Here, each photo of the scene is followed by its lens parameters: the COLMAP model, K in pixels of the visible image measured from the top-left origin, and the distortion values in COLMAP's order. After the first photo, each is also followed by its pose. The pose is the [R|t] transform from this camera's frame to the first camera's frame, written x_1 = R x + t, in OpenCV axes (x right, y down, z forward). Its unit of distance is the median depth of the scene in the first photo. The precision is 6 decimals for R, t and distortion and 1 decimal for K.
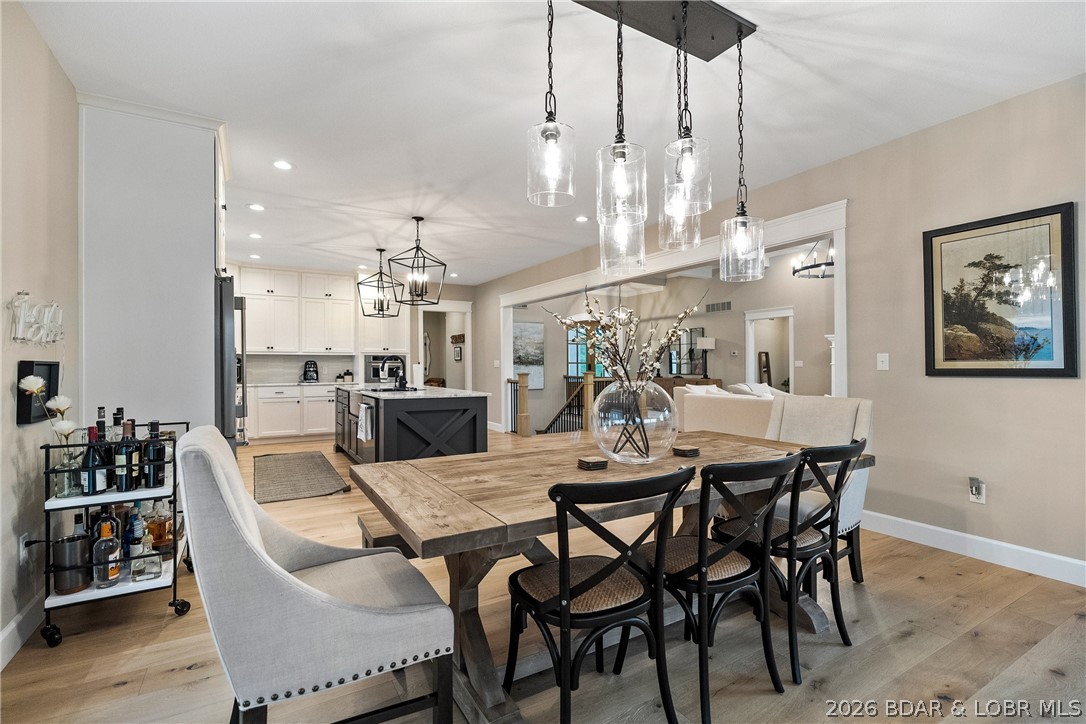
lens RADIAL K [[495.3, 0, 543.0], [0, 495.3, 362.0], [0, 0, 1]] dist [-0.000879, -0.000197]
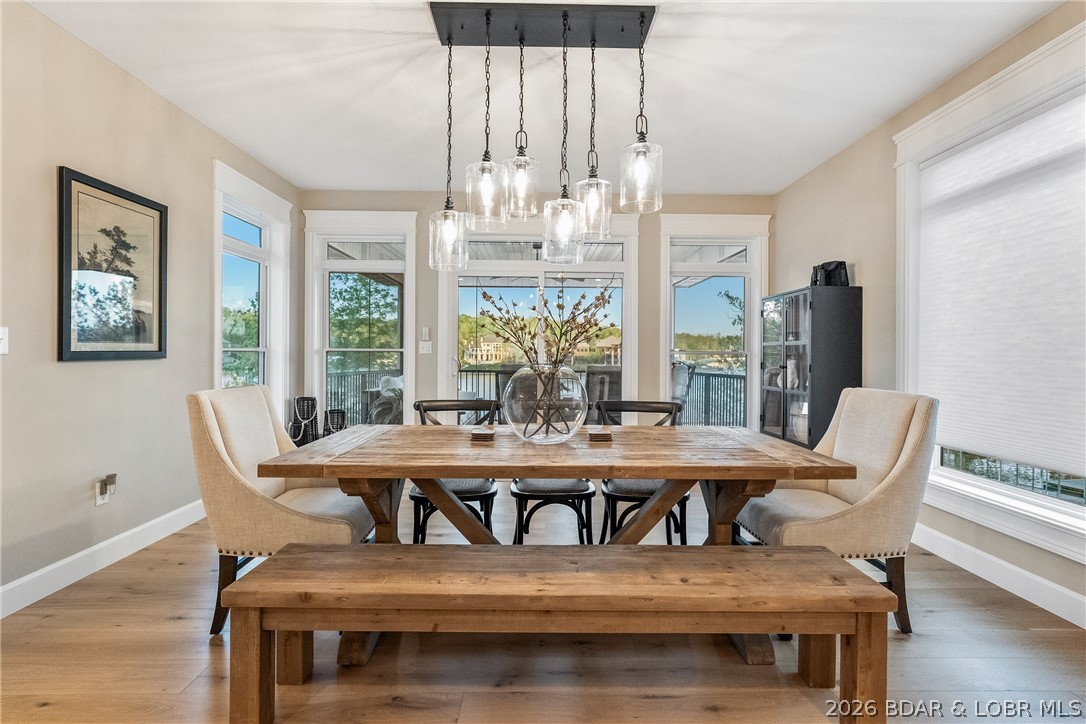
lens RADIAL K [[495.3, 0, 543.0], [0, 495.3, 362.0], [0, 0, 1]] dist [-0.000879, -0.000197]
pose [[-0.858538, -0.009994, 0.512653, -0.243920], [-0.003119, 0.999893, 0.014270, 0.017653], [-0.512741, 0.010652, -0.858477, 1.365313]]
